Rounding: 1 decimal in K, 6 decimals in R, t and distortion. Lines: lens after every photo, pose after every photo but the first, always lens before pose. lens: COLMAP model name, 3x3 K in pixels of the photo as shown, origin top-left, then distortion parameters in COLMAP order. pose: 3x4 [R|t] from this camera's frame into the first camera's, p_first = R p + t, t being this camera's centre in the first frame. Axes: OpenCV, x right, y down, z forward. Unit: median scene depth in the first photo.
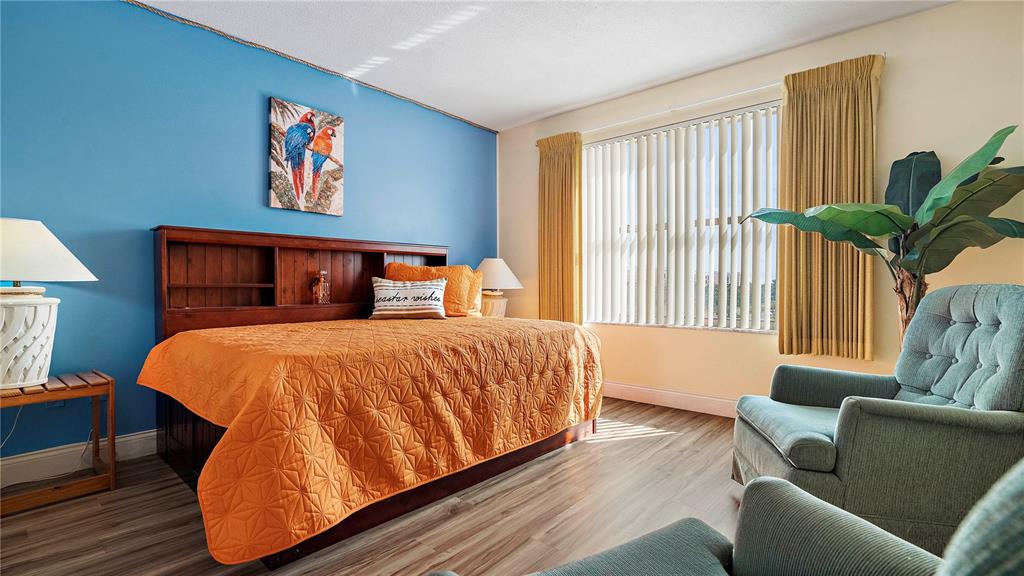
lens RADIAL K [[474.2, 0, 504.5], [0, 474.2, 290.7], [0, 0, 1]] dist [-0.008268, 0.003590]
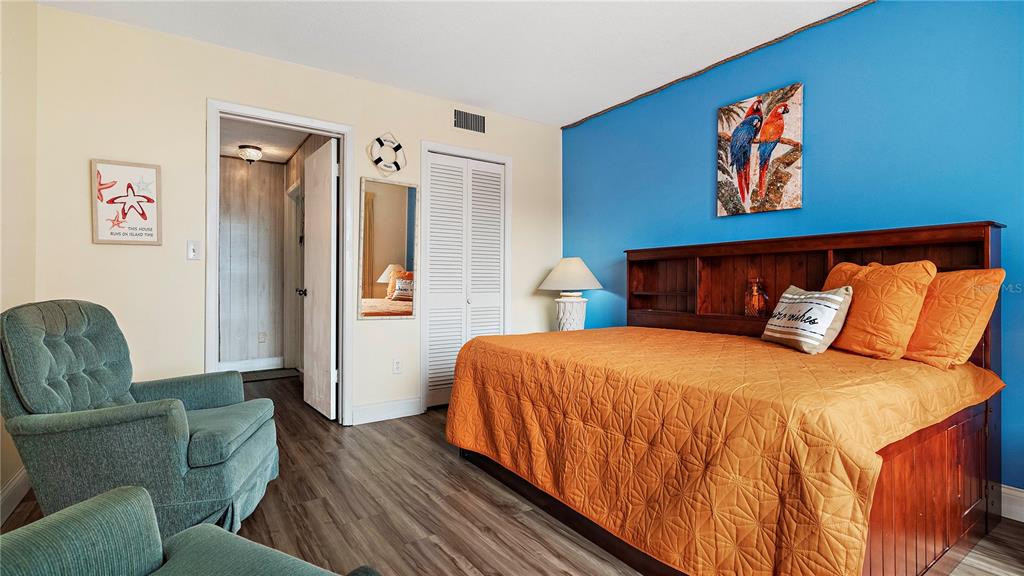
lens RADIAL K [[474.2, 0, 503.3], [0, 474.2, 282.5], [0, 0, 1]] dist [-0.008268, 0.003590]
pose [[-0.246708, -0.005291, -0.969075, 0.591778], [-0.013377, 0.999908, -0.002054, -0.026949], [0.968998, 0.012456, -0.246756, 0.789327]]
